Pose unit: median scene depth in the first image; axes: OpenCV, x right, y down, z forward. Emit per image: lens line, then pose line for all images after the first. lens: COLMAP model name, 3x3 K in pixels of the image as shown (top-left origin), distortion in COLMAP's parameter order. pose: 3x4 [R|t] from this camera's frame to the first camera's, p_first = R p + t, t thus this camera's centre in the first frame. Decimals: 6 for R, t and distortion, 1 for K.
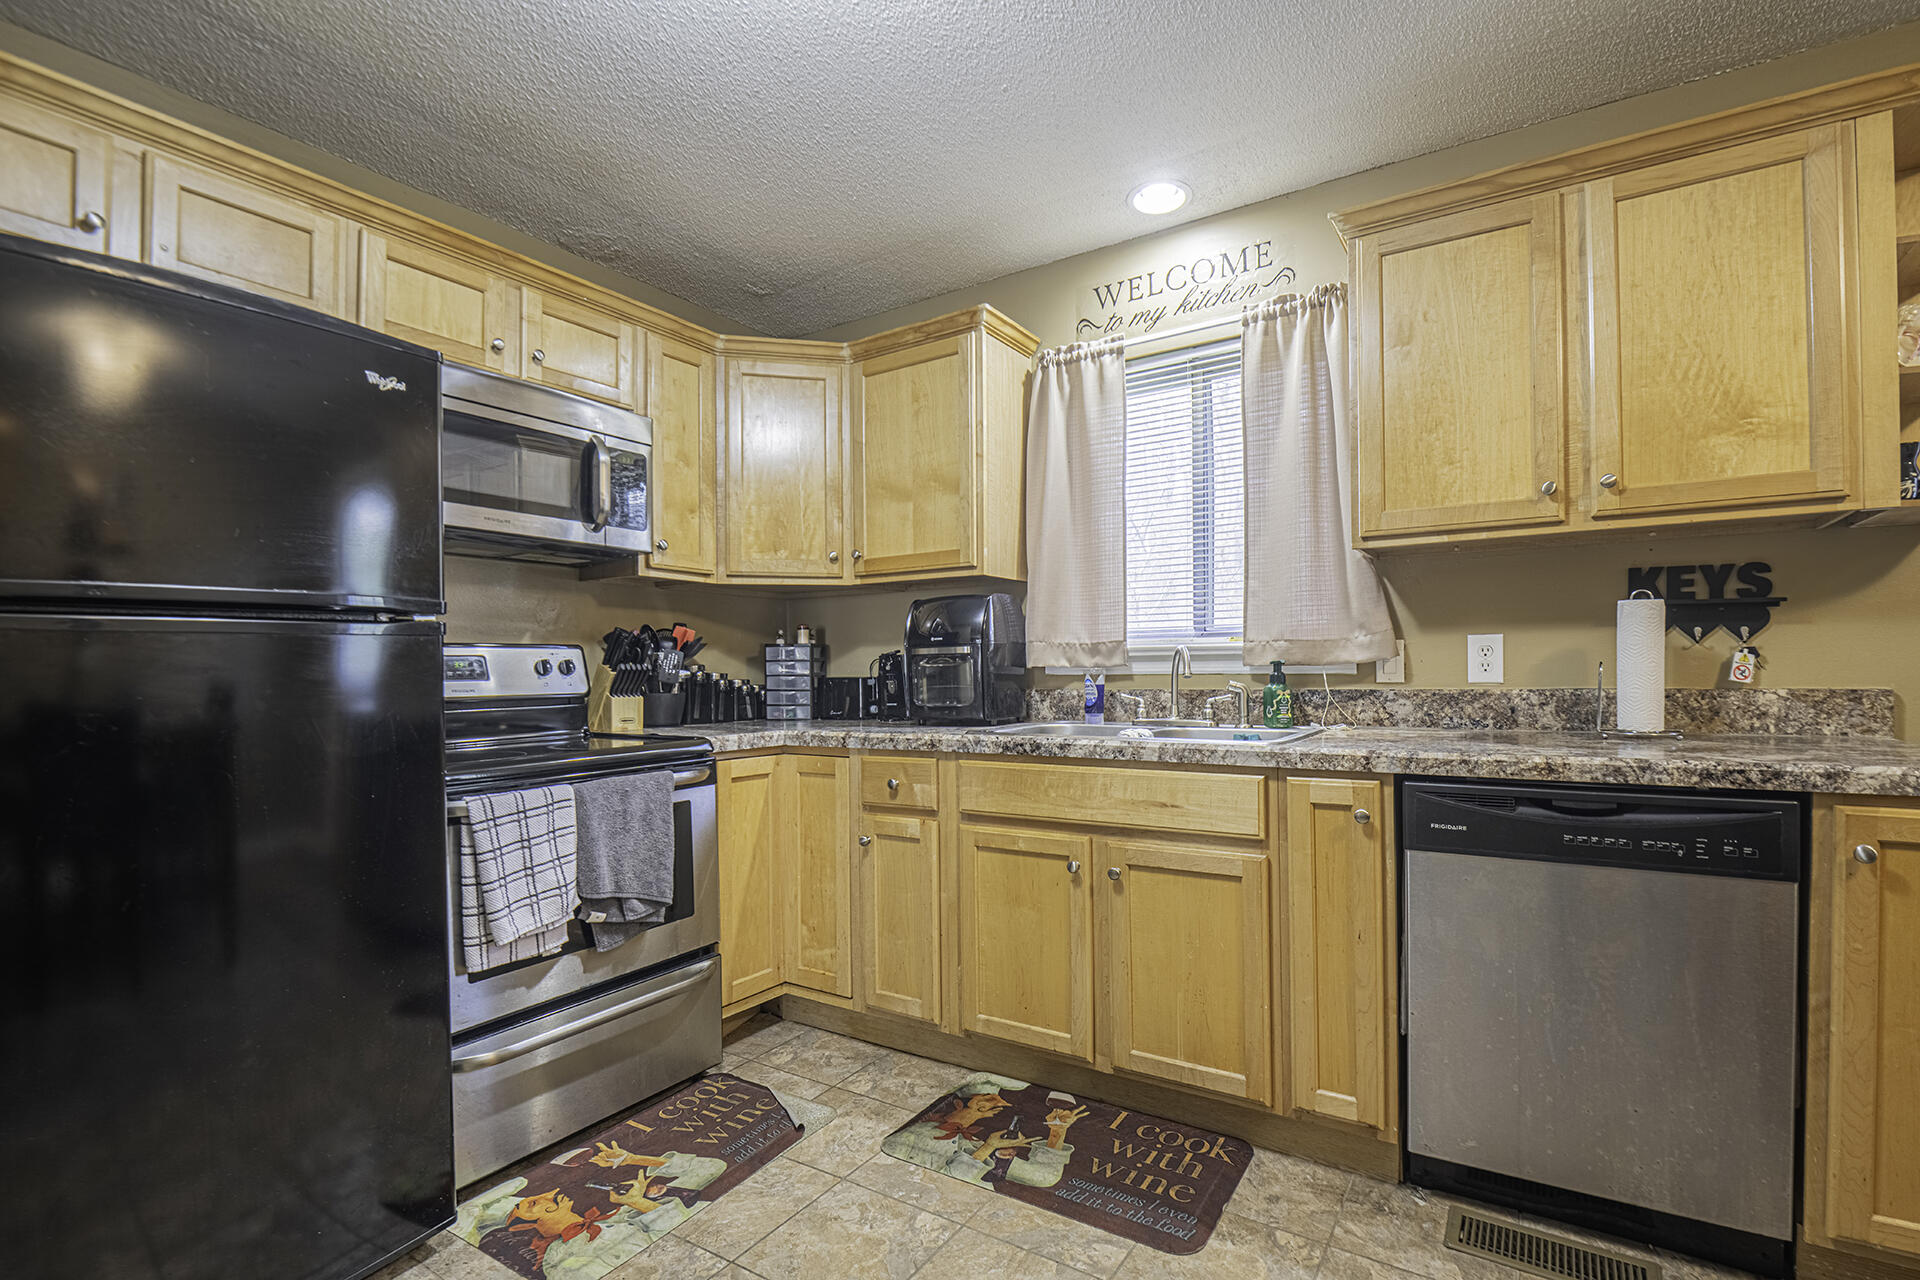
lens RADIAL K [[885.3, 0, 982.1], [0, 885.3, 671.6], [0, 0, 1]] dist [-0.016720, -0.001573]
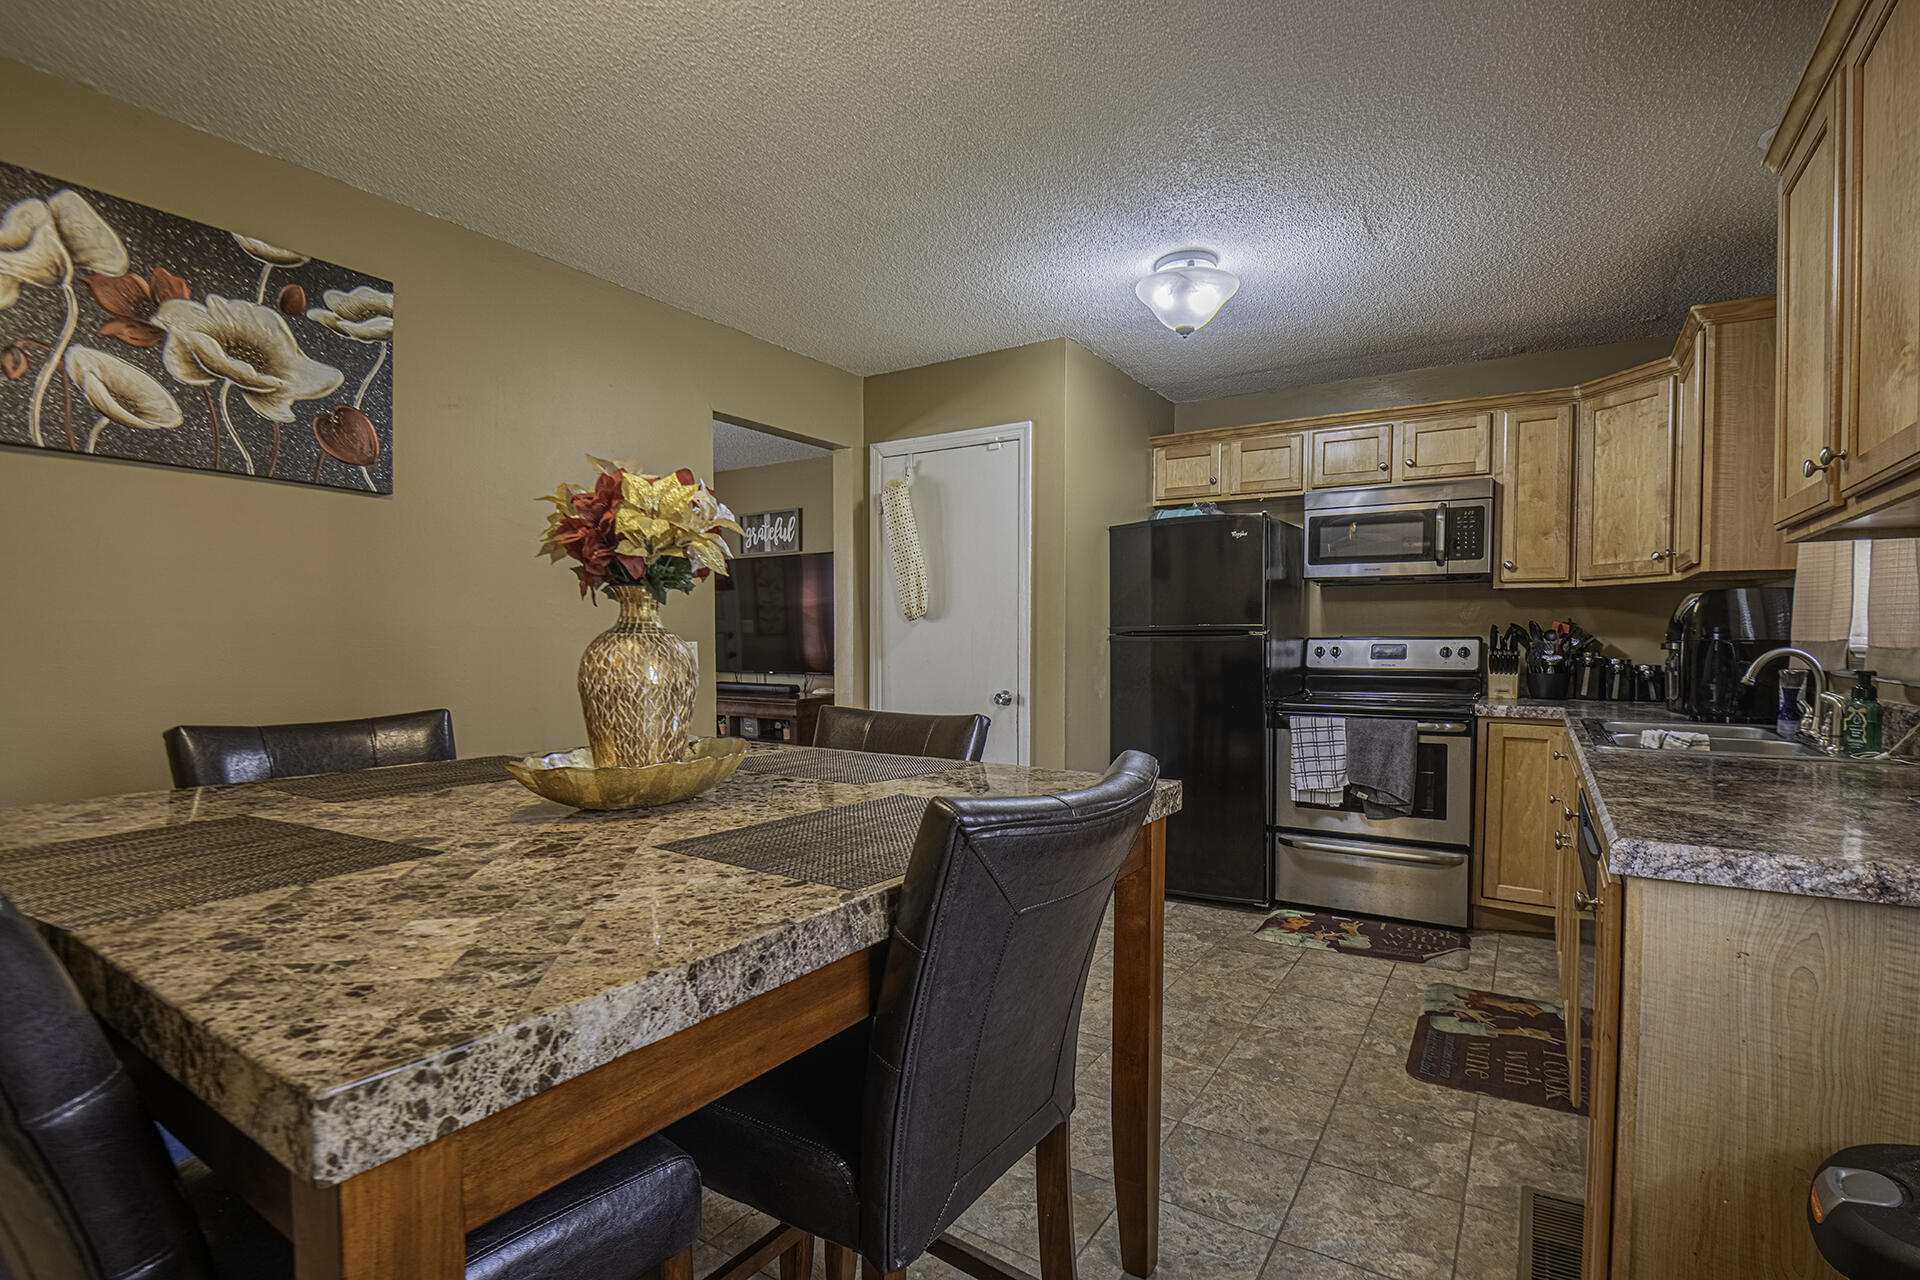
lens RADIAL K [[864.8, 0, 964.9], [0, 864.8, 660.4], [0, 0, 1]] dist [-0.000731, -0.000073]
pose [[-0.015920, 0.036345, -0.999212, 1.360635], [-0.000784, 0.999338, 0.036362, -0.058716], [0.999873, 0.001362, -0.015881, 0.237004]]
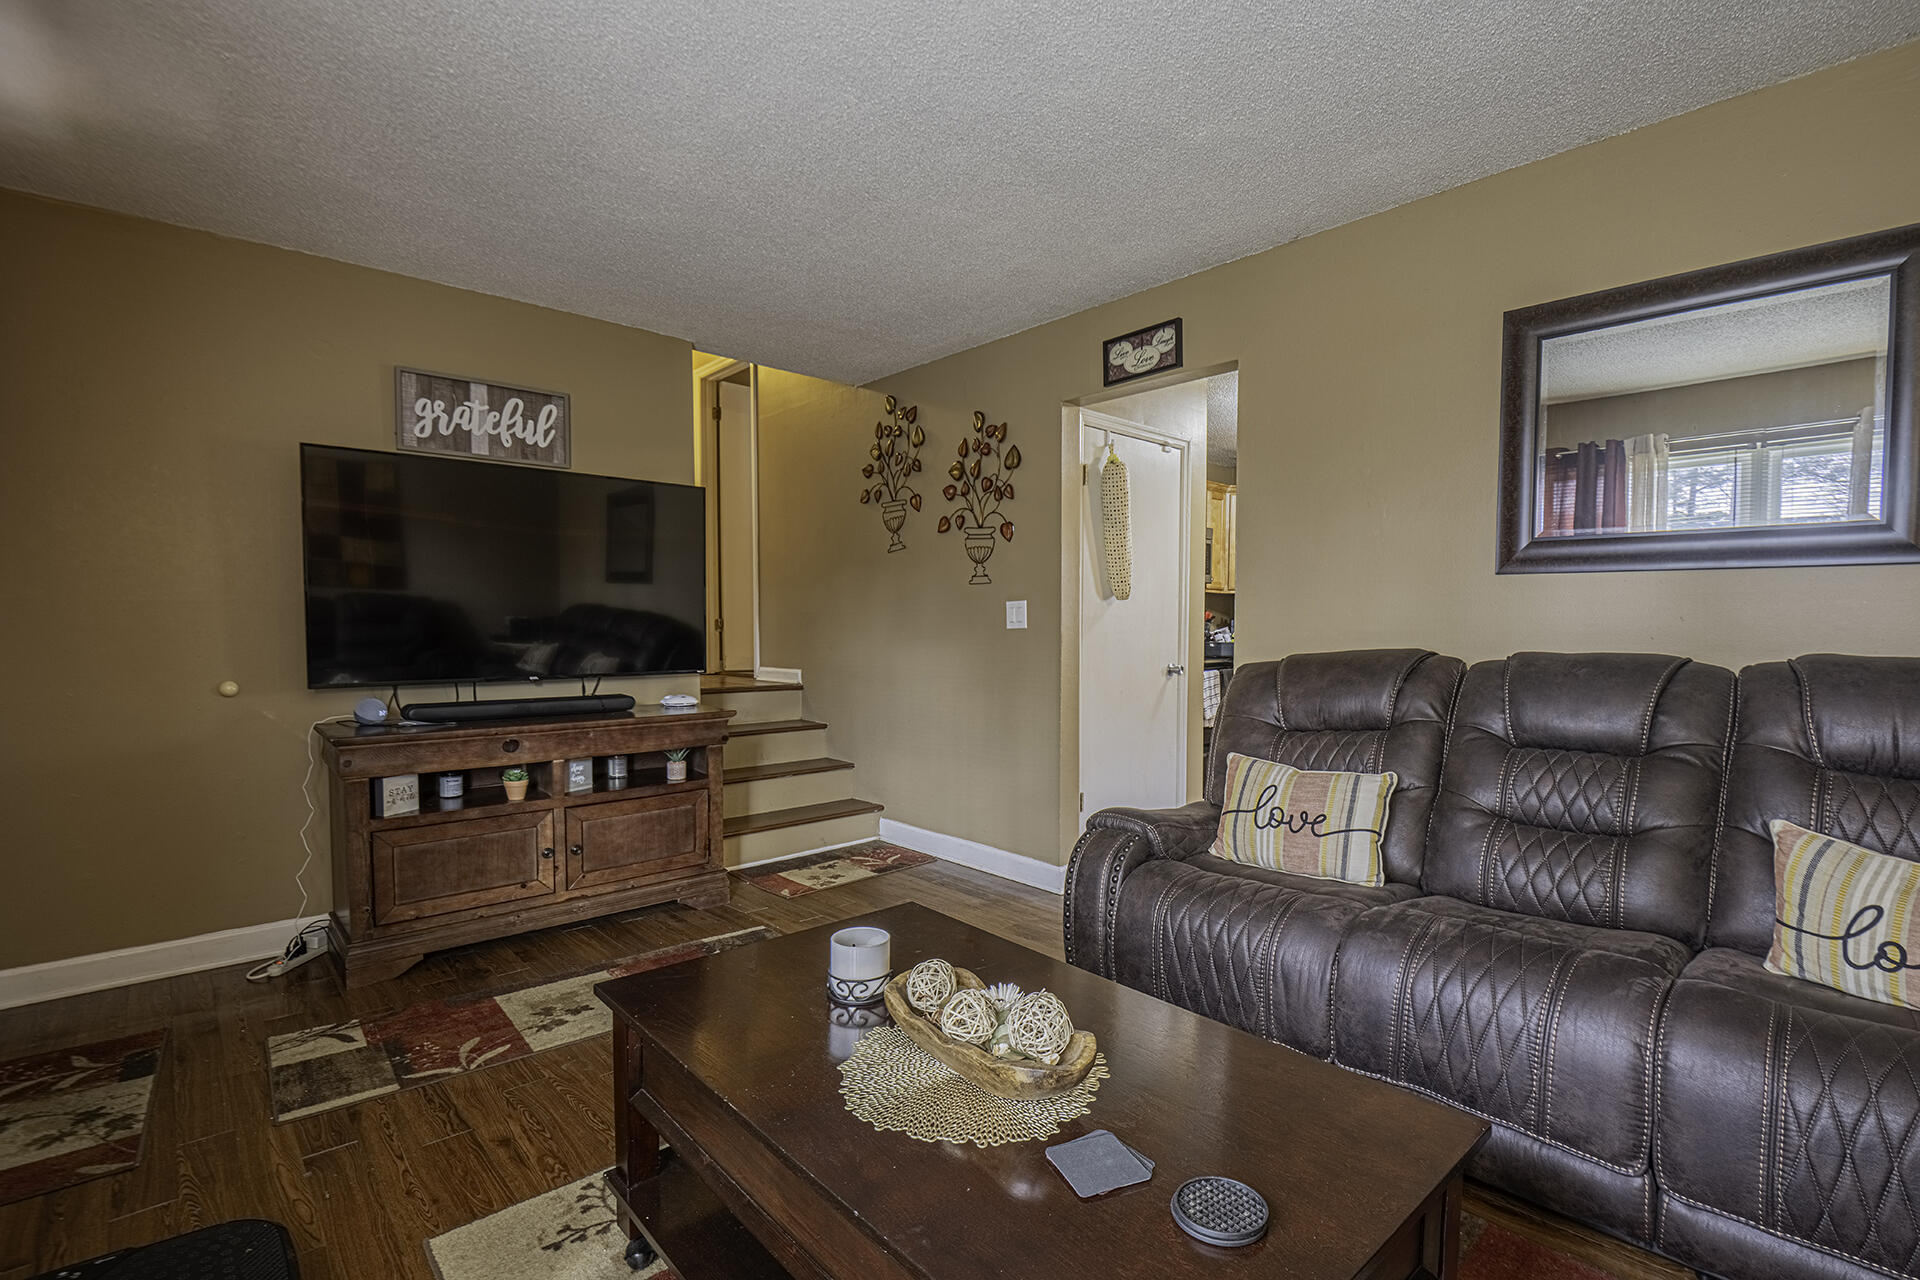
lens RADIAL K [[880.3, 0, 994.0], [0, 880.3, 673.9], [0, 0, 1]] dist [-0.013947, -0.000385]
pose [[0.969996, 0.020893, -0.242223, -0.486314], [-0.007927, 0.998489, 0.054383, -0.013864], [0.242993, -0.050831, 0.968695, -2.054150]]
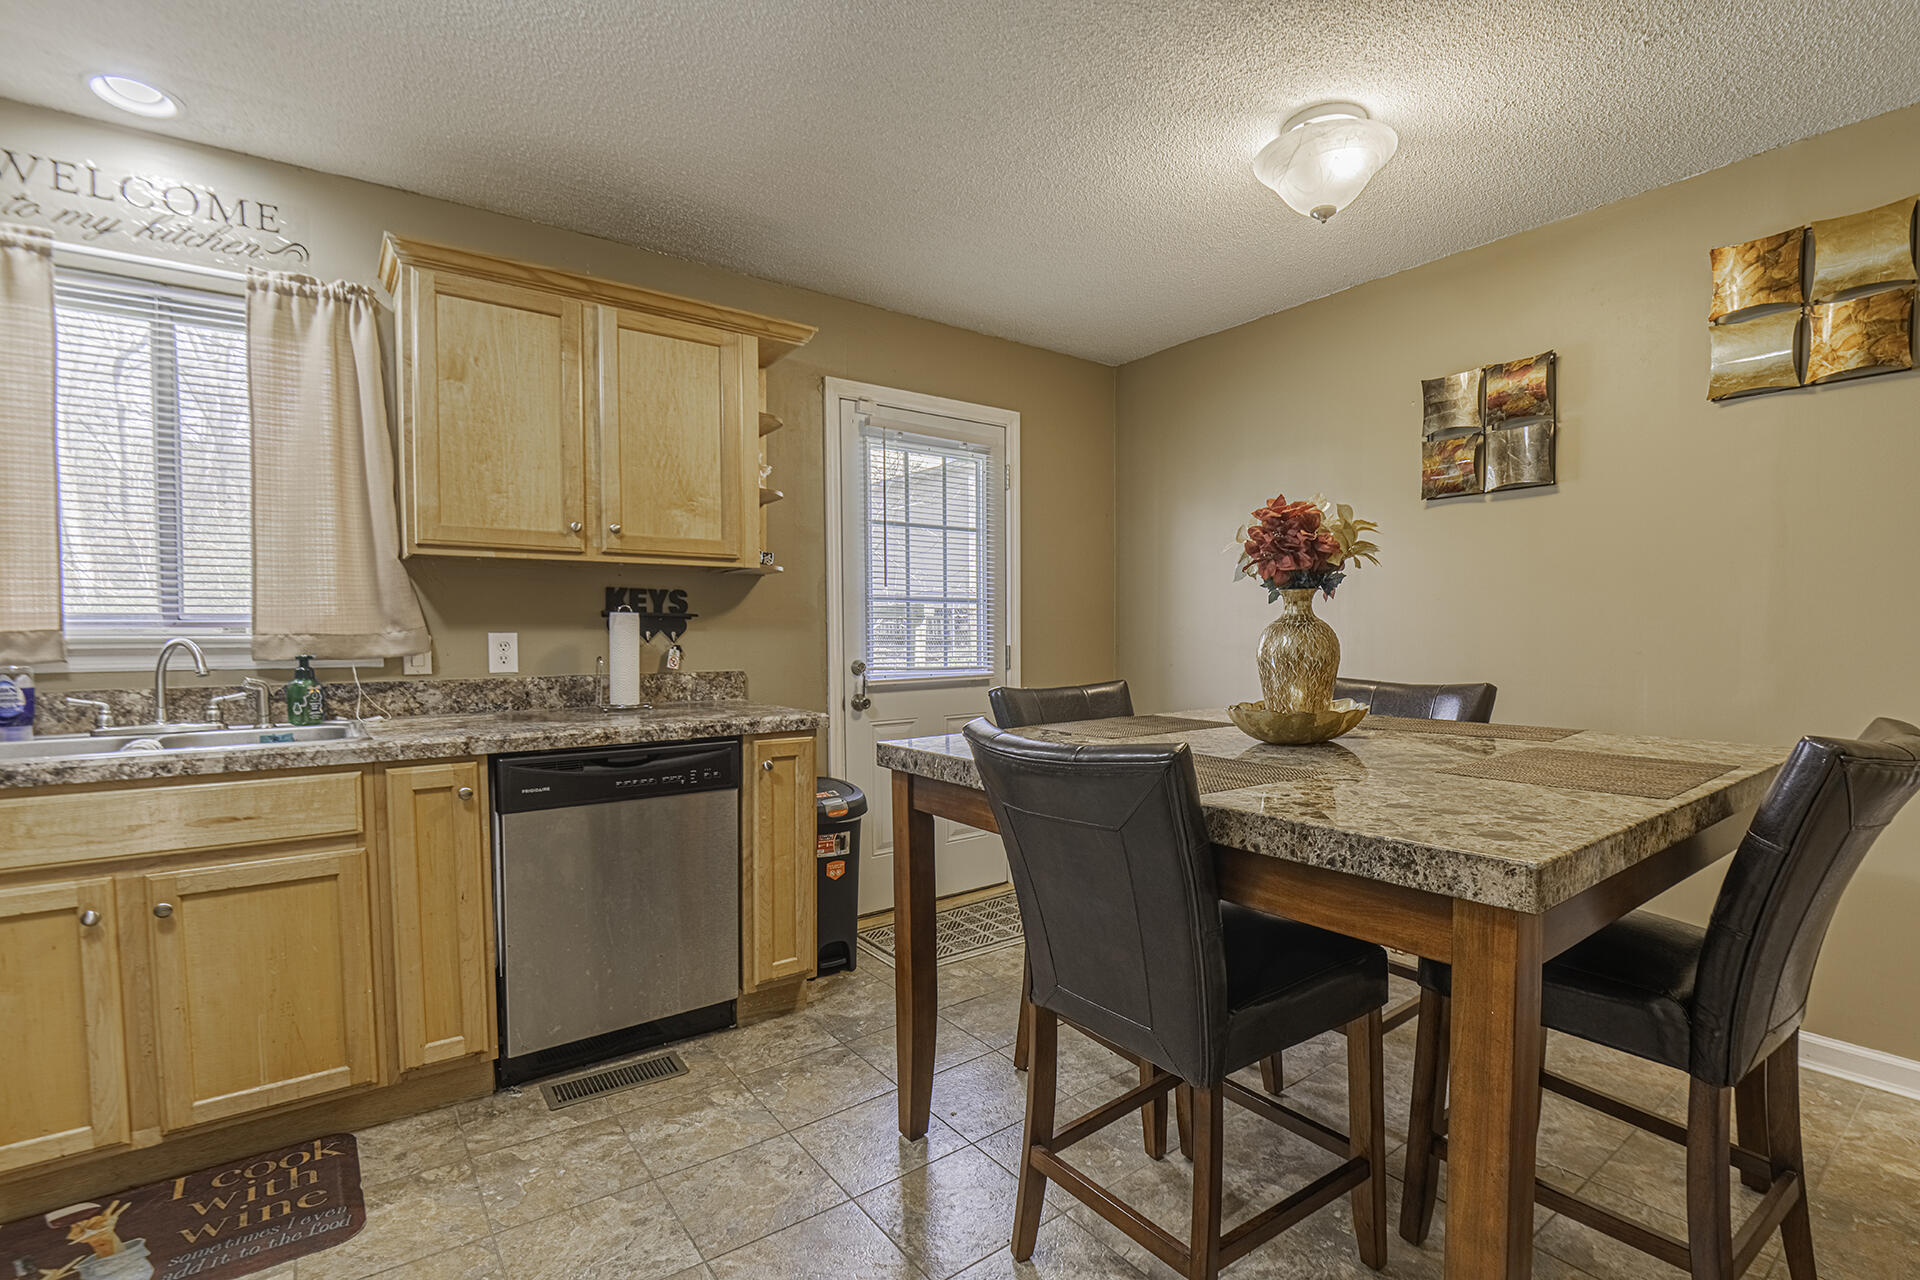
lens RADIAL K [[880.3, 0, 994.0], [0, 880.3, 673.9], [0, 0, 1]] dist [-0.013947, -0.000385]
pose [[0.341310, -0.032481, 0.939389, -0.374302], [-0.000161, 0.999401, 0.034614, -0.031179], [-0.939951, -0.011965, 0.341101, -0.046642]]
